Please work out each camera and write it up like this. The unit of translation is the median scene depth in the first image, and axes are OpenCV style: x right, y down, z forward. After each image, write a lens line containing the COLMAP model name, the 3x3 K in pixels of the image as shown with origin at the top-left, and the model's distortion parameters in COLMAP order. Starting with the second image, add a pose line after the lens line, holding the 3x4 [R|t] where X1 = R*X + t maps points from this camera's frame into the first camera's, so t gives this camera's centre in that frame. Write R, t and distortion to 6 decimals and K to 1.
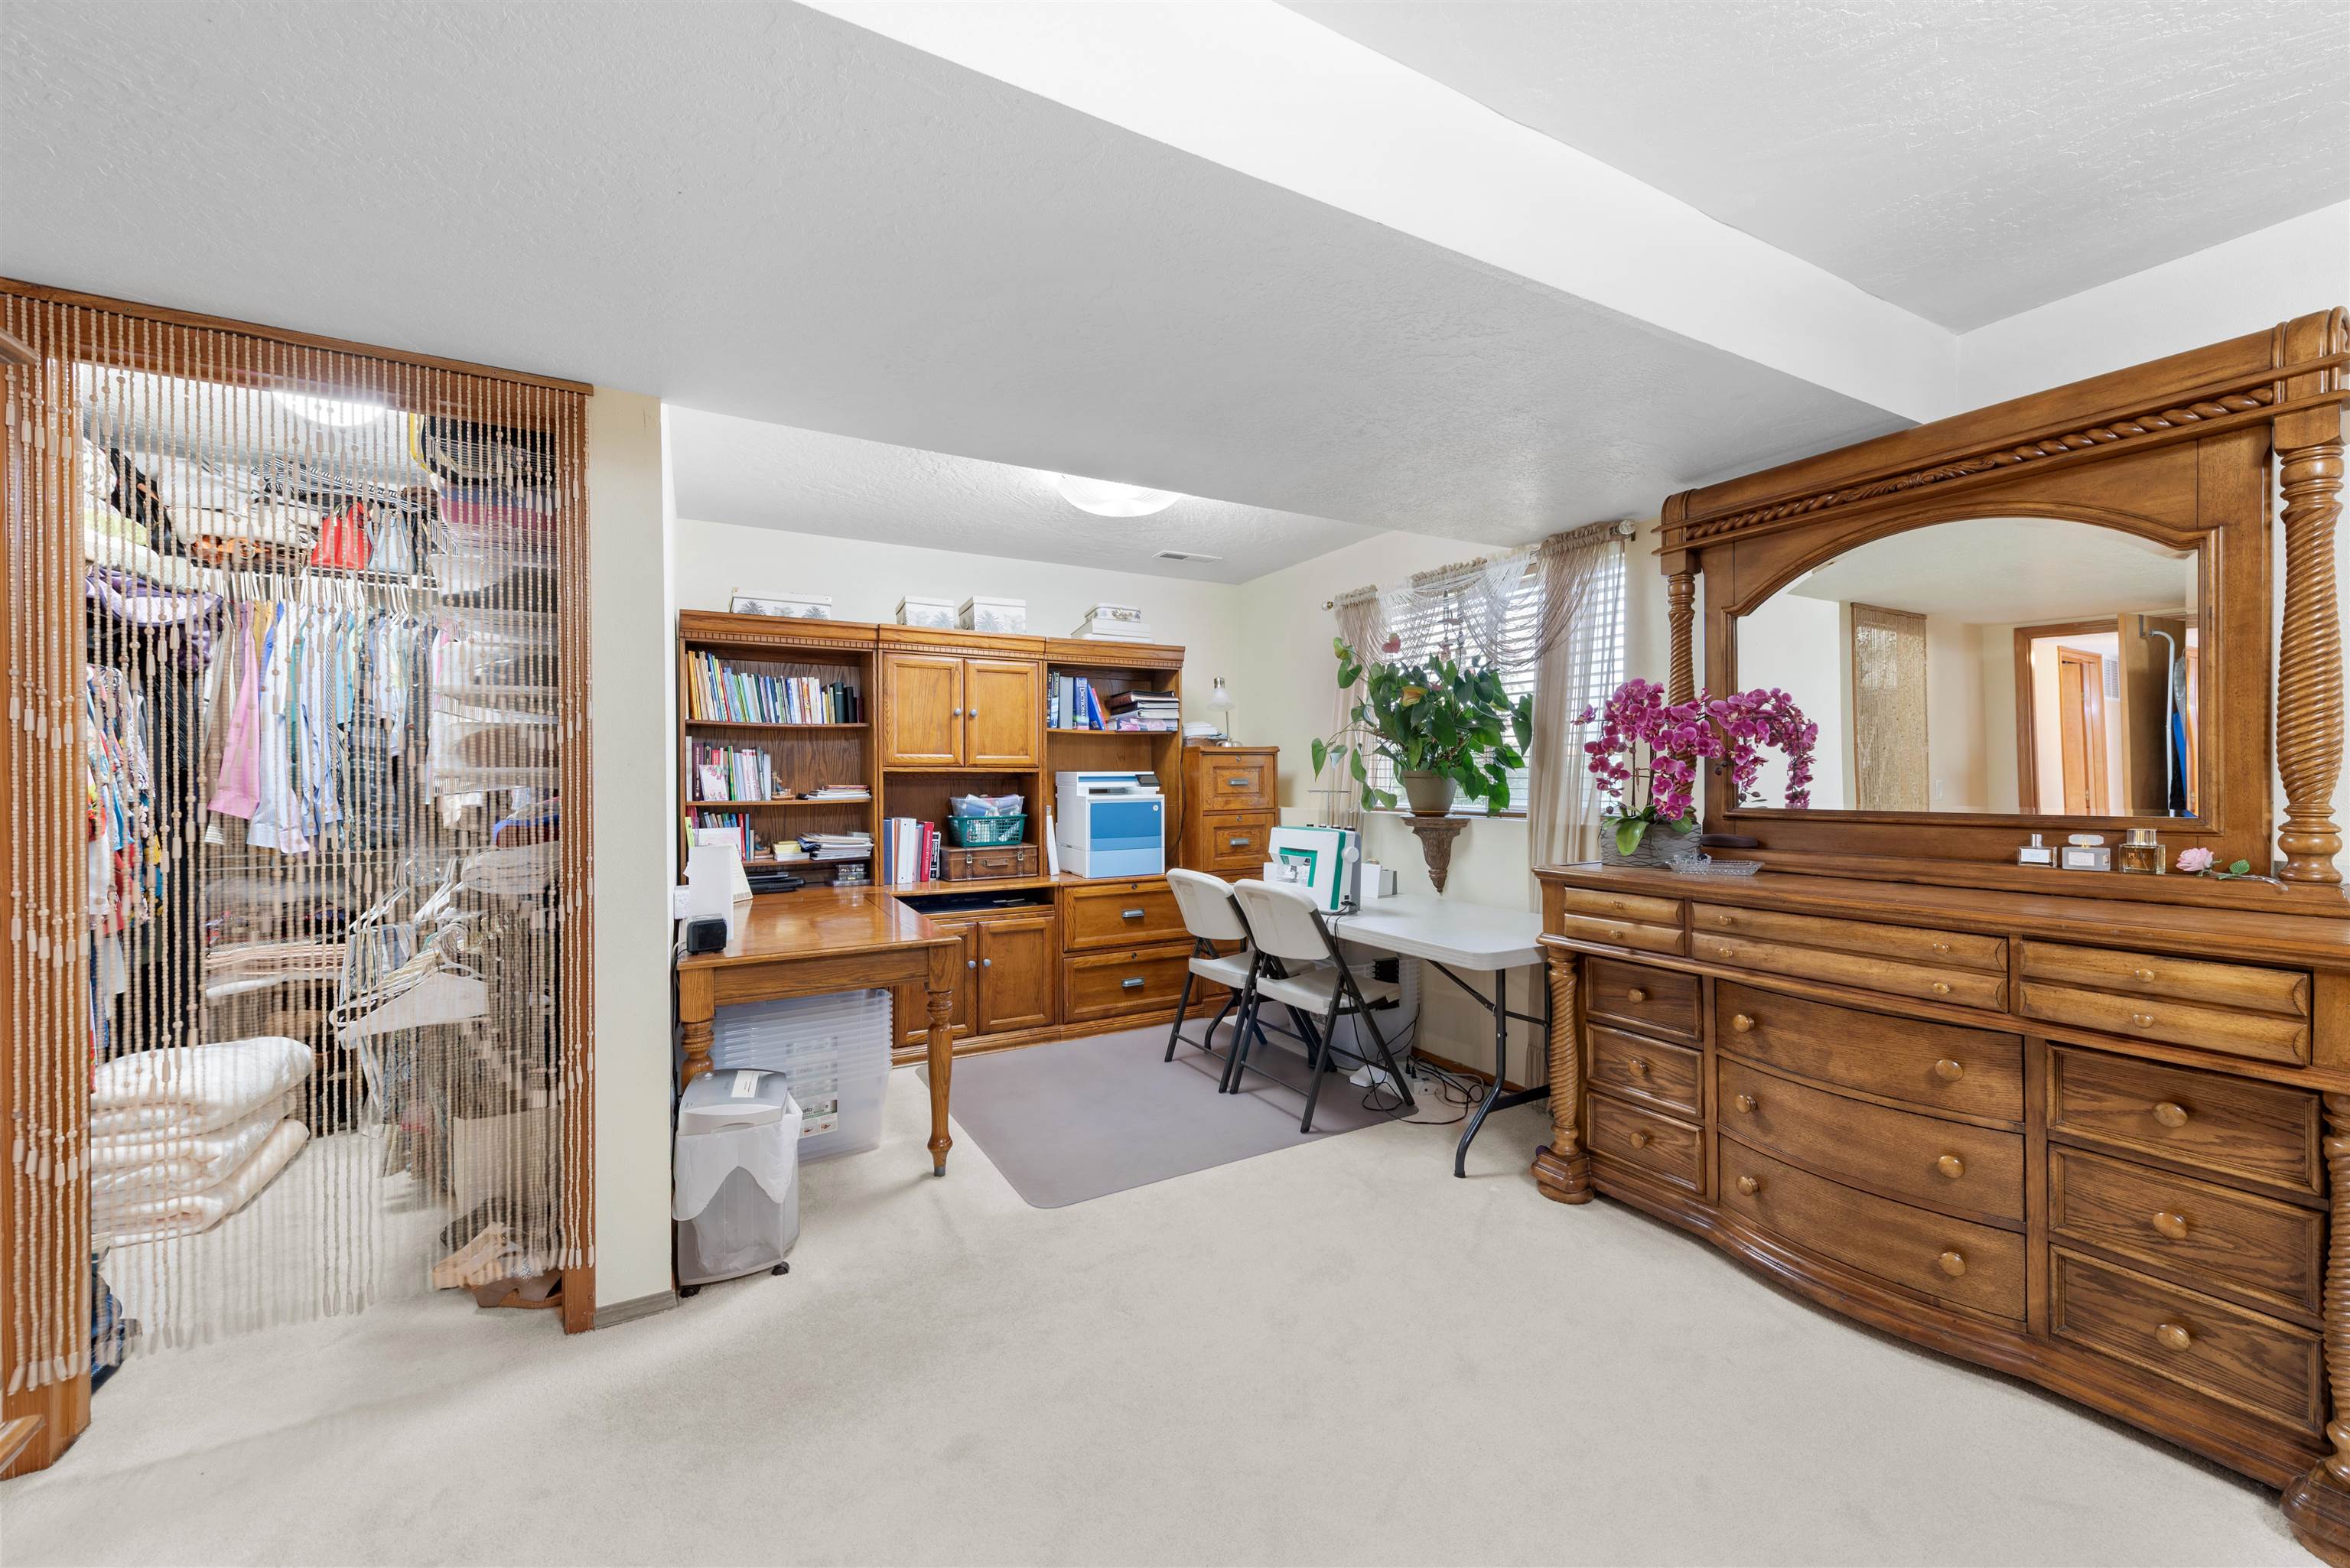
lens RADIAL K [[914.9, 0, 1175.2], [0, 914.9, 771.5], [0, 0, 1]] dist [0.001474, 0.000002]
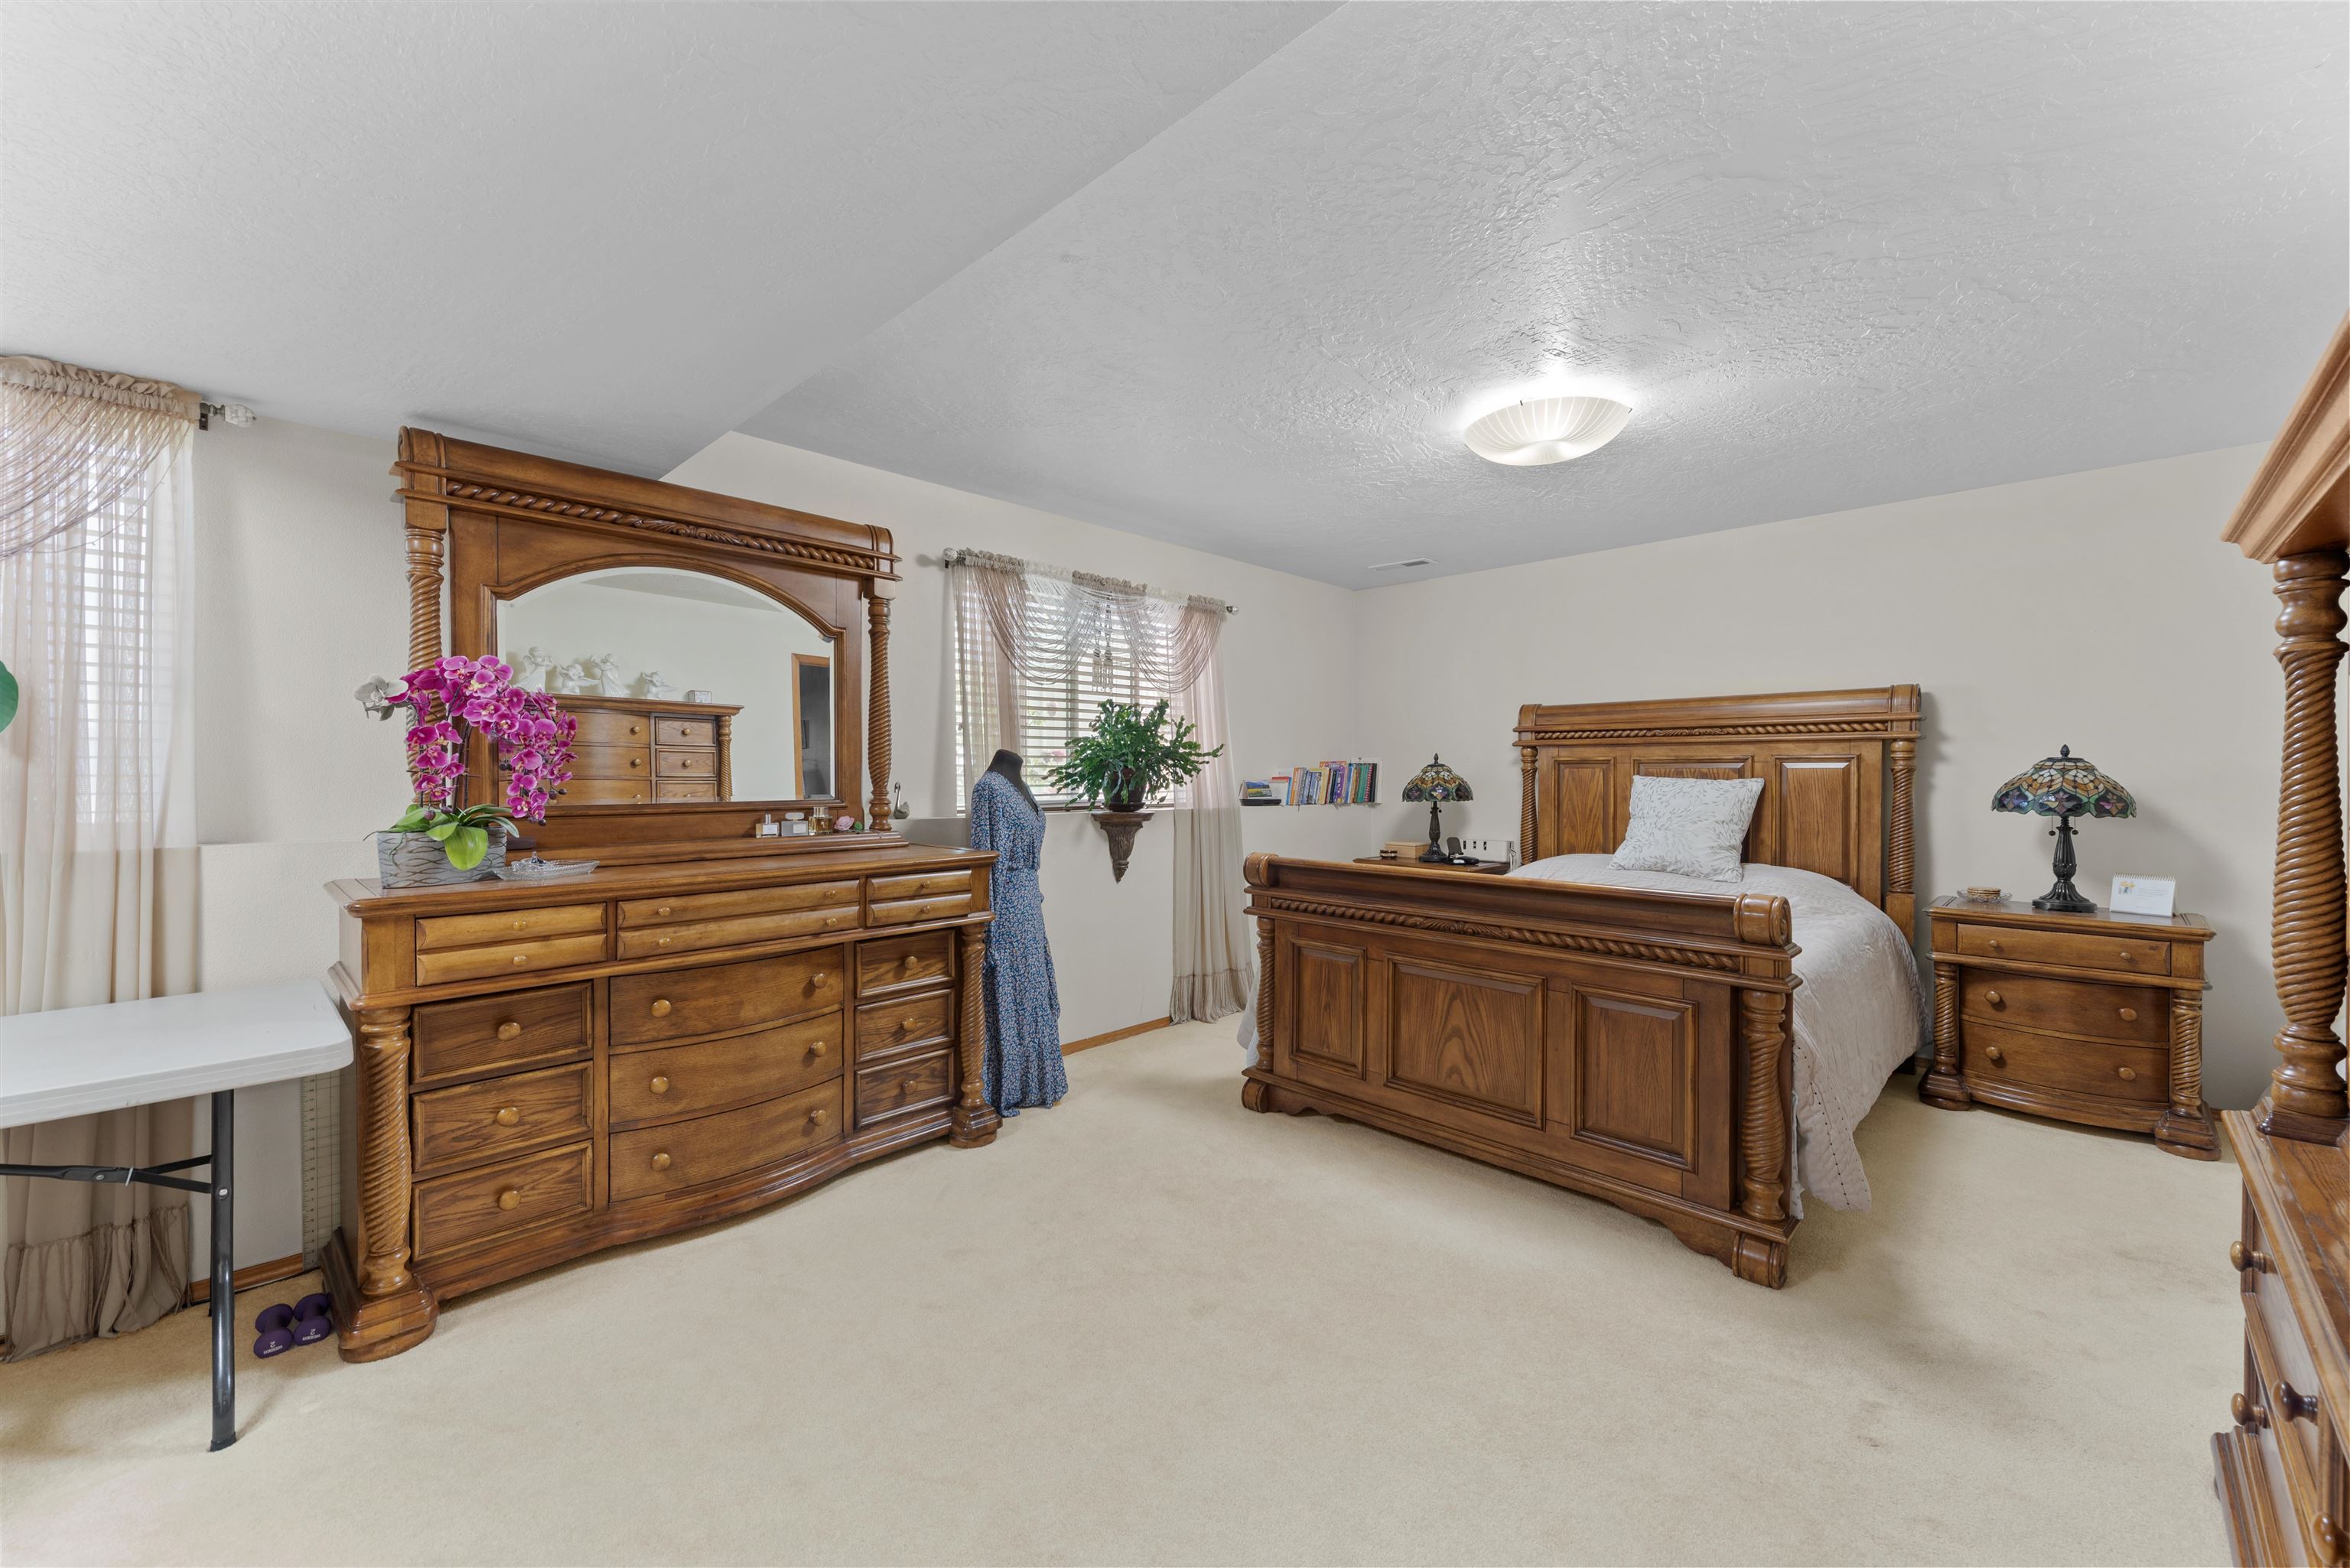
lens RADIAL K [[914.9, 0, 1176.3], [0, 914.9, 785.2], [0, 0, 1]] dist [0.001474, 0.000002]
pose [[-0.295424, -0.012343, 0.955287, -0.564927], [-0.009587, 0.999904, 0.009955, 0.002774], [-0.955318, -0.006217, -0.295514, 0.755523]]
